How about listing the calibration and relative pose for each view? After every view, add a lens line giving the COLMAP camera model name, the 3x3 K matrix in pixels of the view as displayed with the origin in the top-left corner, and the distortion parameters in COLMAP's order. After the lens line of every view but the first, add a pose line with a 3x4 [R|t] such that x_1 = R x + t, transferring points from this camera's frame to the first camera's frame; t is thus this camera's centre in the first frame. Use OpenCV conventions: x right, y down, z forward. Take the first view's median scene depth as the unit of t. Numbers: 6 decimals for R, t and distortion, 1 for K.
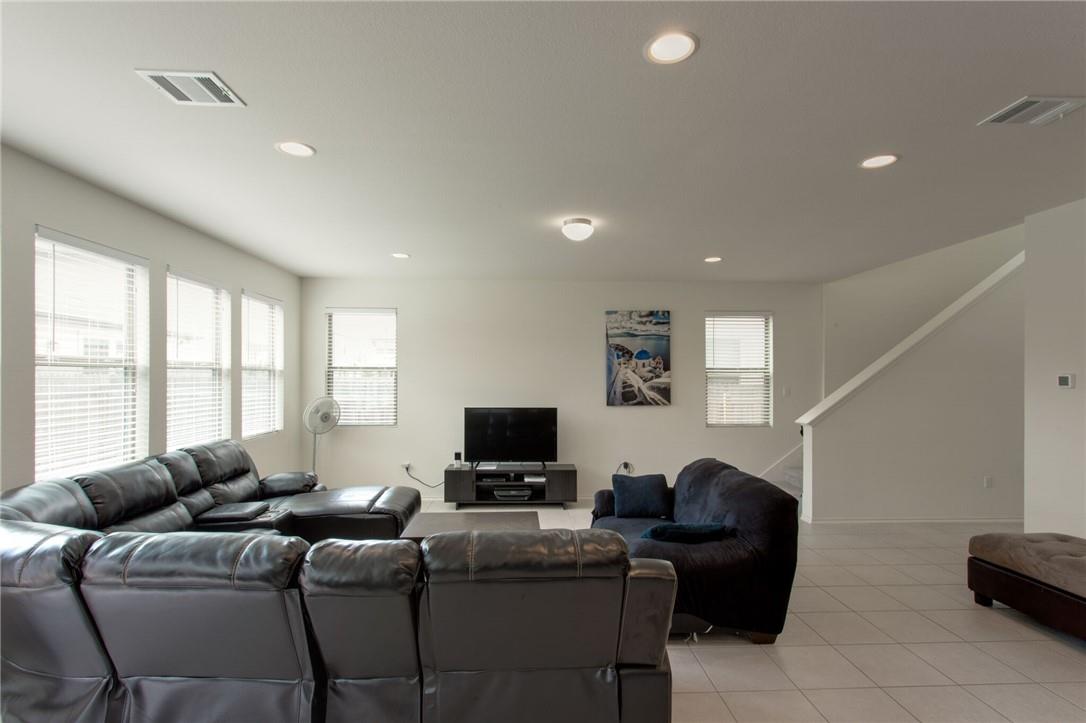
lens RADIAL K [[524.5, 0, 542.8], [0, 524.5, 377.9], [0, 0, 1]] dist [0.002871, 0.001035]
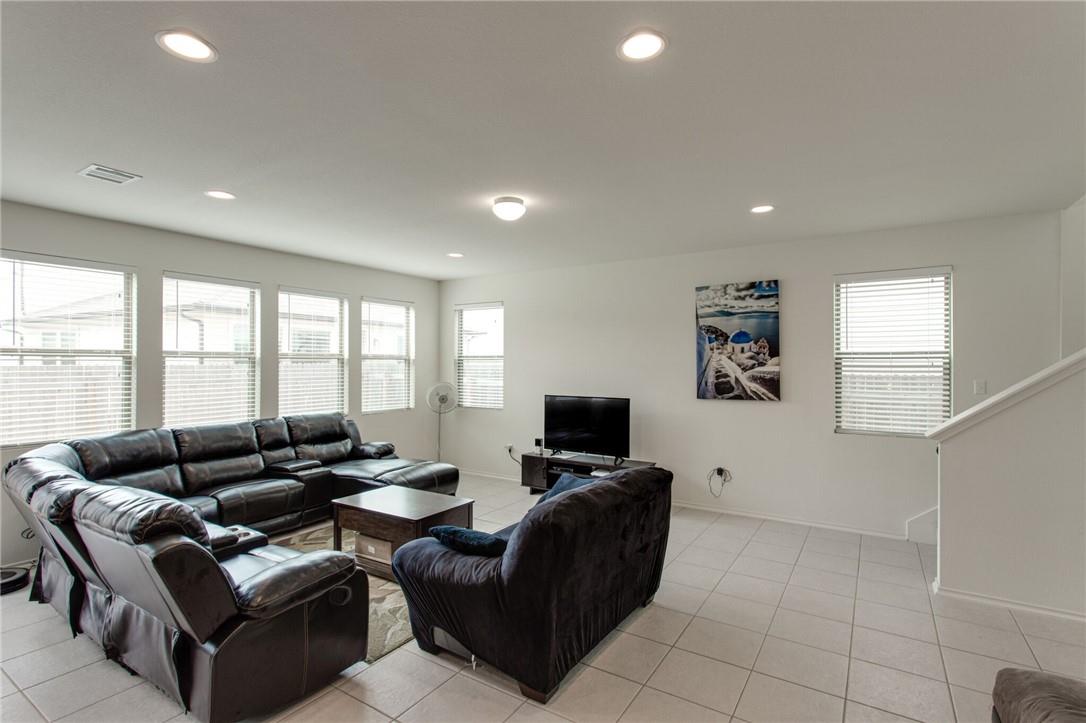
lens RADIAL K [[524.5, 0, 542.7], [0, 524.5, 362.3], [0, 0, 1]] dist [0.002871, 0.001035]
pose [[0.814202, -0.002689, -0.580576, 0.411192], [-0.000770, 0.999983, -0.005710, -0.000583], [0.580582, 0.005096, 0.814186, 0.163840]]
